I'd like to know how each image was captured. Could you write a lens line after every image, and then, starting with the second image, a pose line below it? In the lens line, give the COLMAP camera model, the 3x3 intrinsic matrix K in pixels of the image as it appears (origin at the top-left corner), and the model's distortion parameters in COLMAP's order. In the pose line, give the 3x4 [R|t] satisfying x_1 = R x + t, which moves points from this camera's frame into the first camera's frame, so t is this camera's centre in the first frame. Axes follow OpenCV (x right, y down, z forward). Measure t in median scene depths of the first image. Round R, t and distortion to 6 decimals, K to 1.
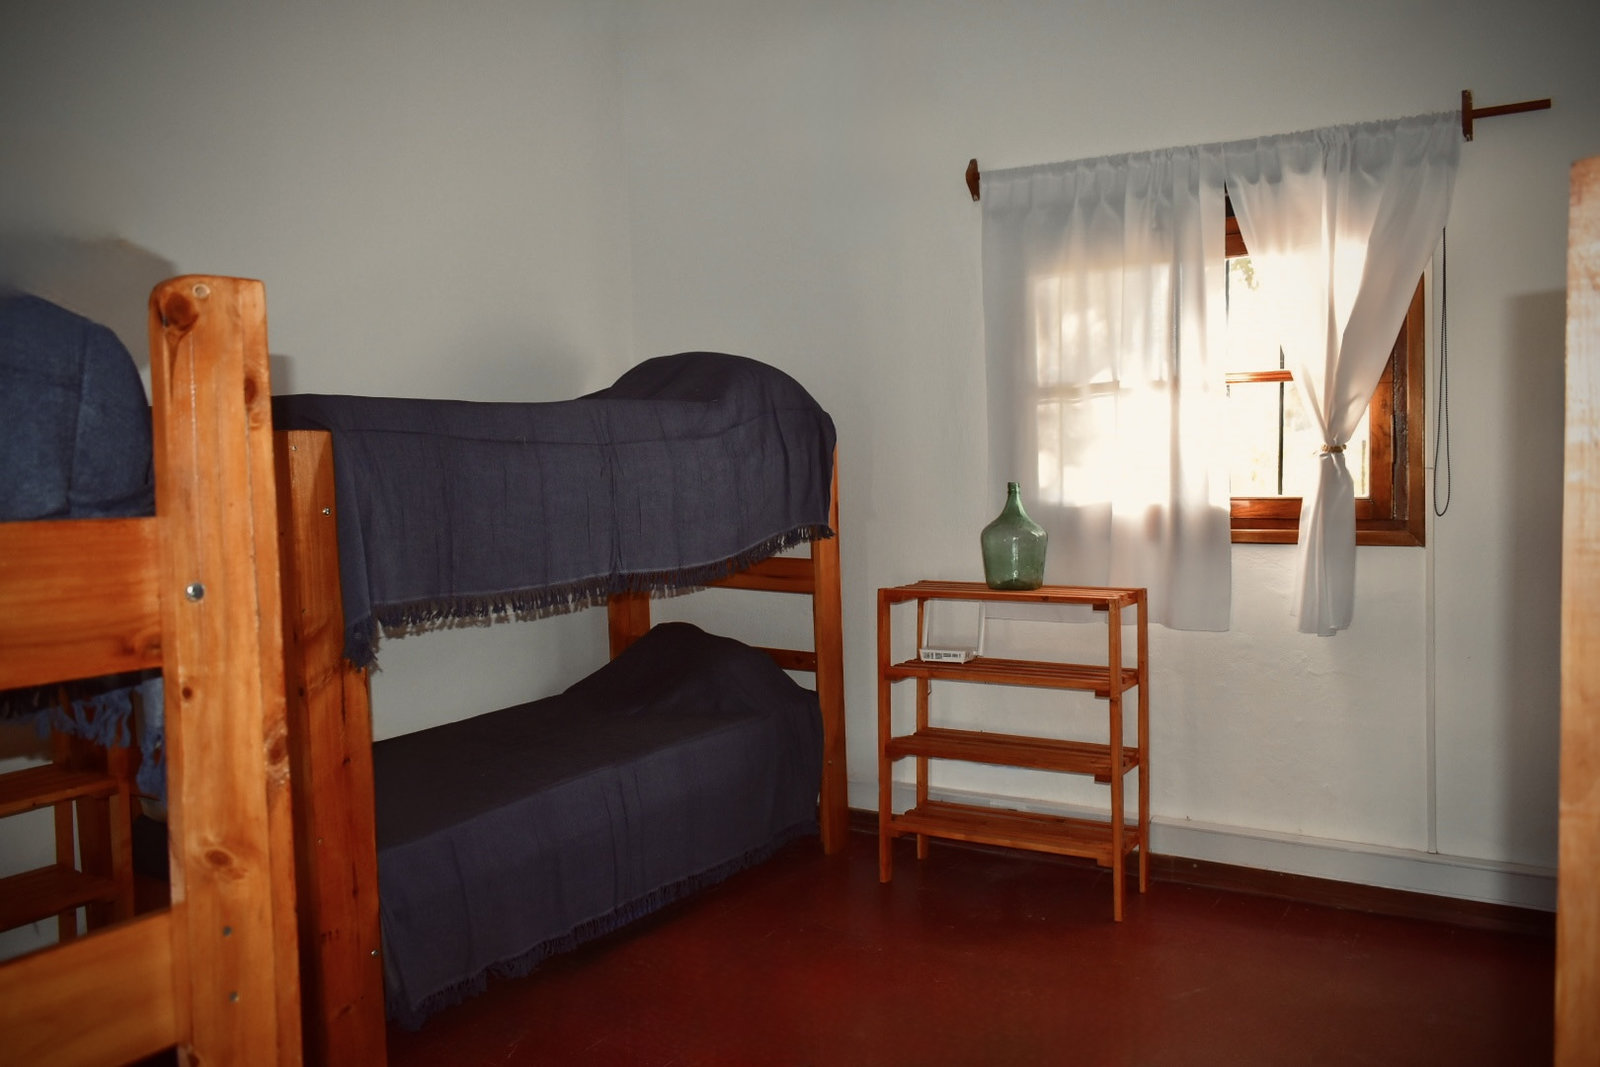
lens RADIAL K [[1240.5, 0, 804.8], [0, 1240.5, 531.2], [0, 0, 1]] dist [-0.029055, 0.017503]
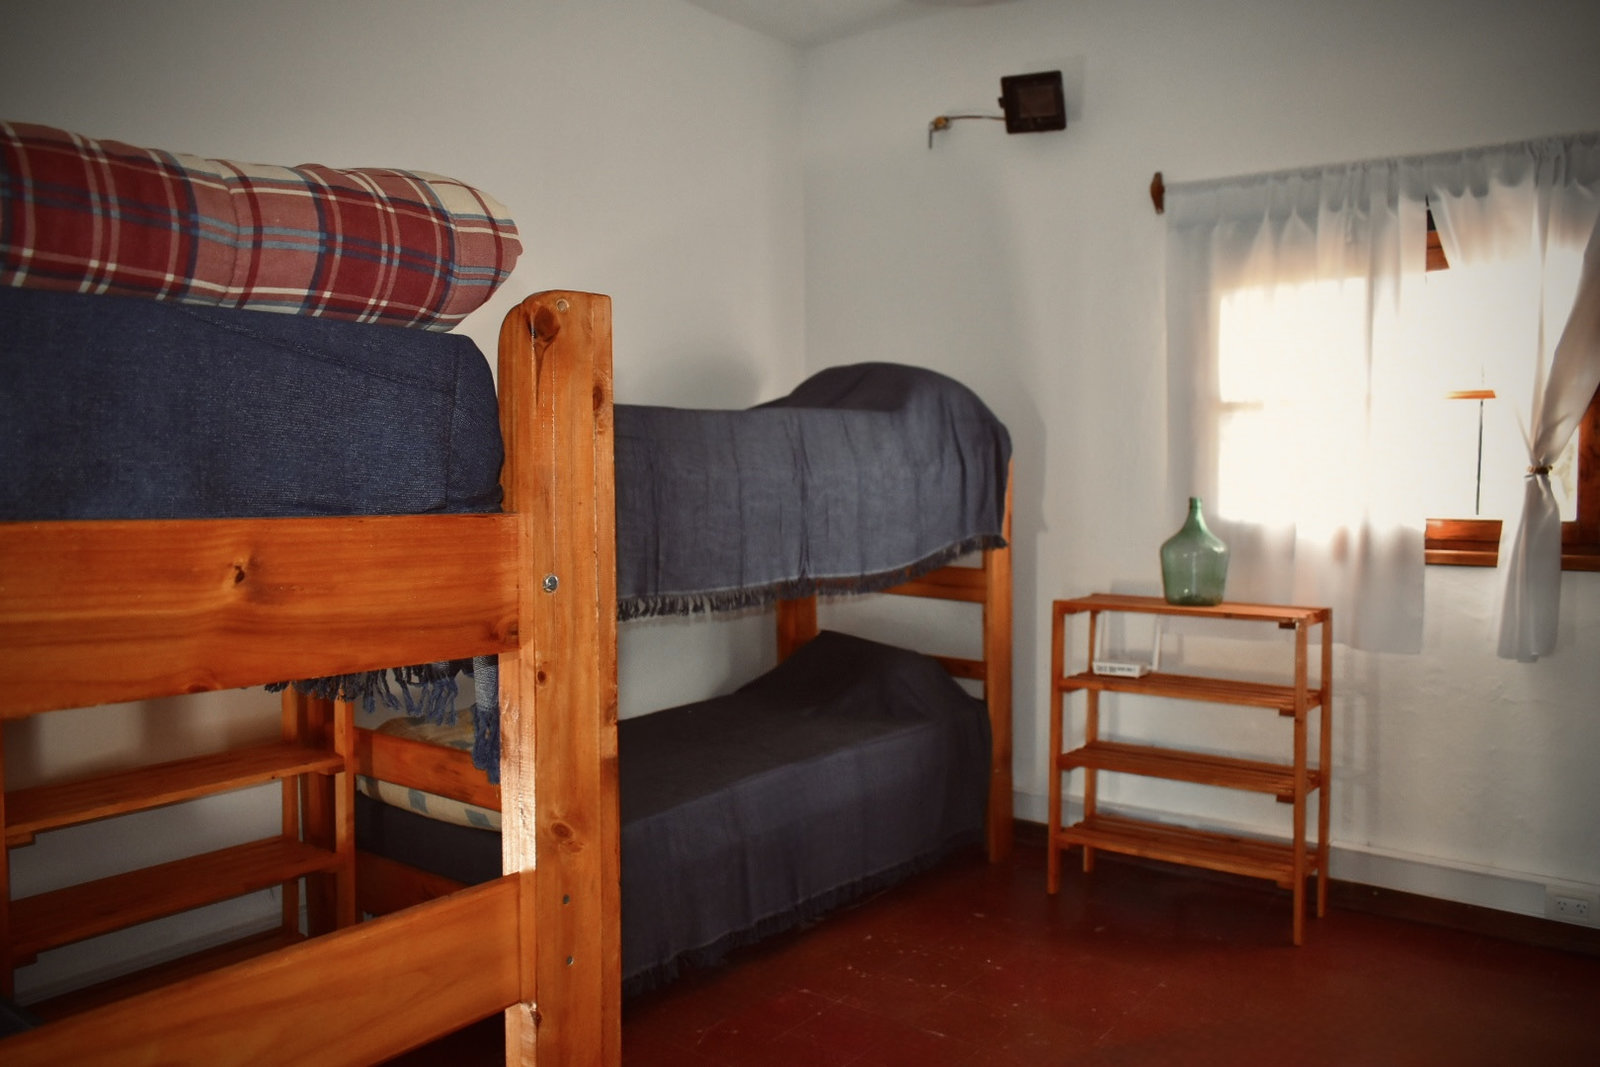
lens RADIAL K [[1240.5, 0, 802.6], [0, 1240.5, 530.9], [0, 0, 1]] dist [-0.029055, 0.017503]
pose [[0.995008, 0.025024, -0.096608, -0.050581], [-0.025634, 0.999658, -0.005081, 0.000899], [0.096448, 0.007532, 0.995310, -0.017799]]
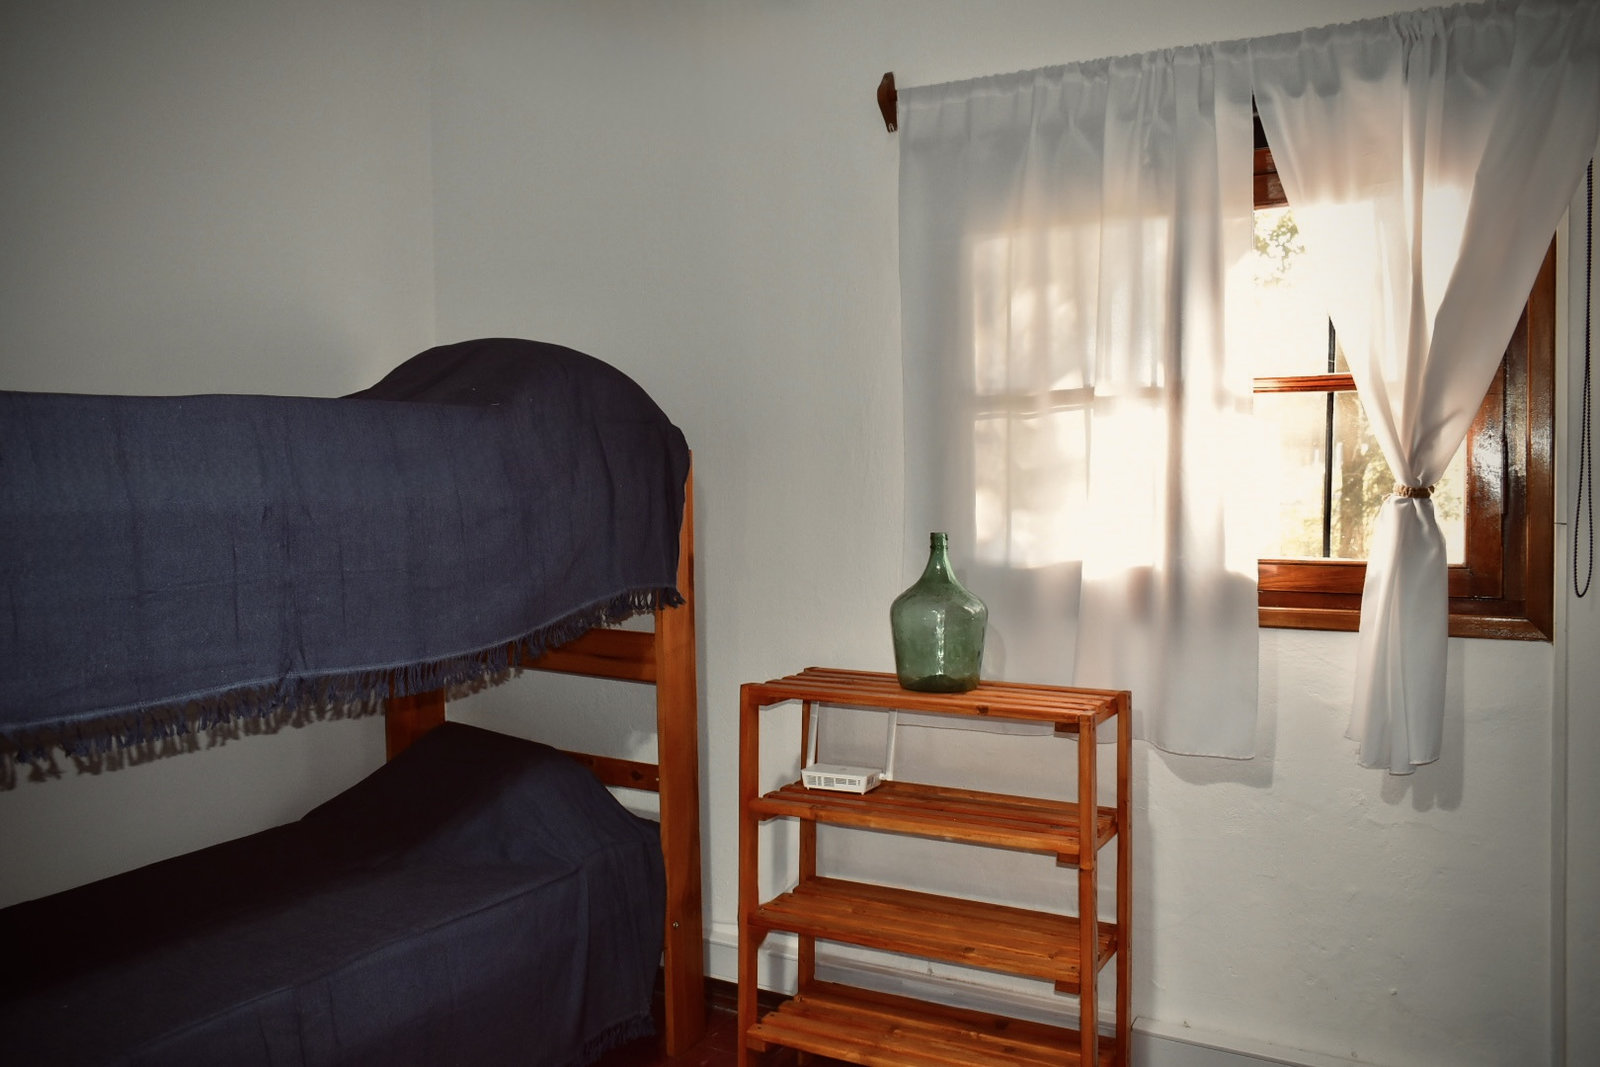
lens RADIAL K [[1240.5, 0, 809.5], [0, 1240.5, 536.5], [0, 0, 1]] dist [-0.029055, 0.017503]
pose [[0.998515, 0.012789, 0.052950, 0.063975], [-0.012041, 0.999824, -0.014420, -0.027787], [-0.053125, 0.013761, 0.998493, 0.336832]]
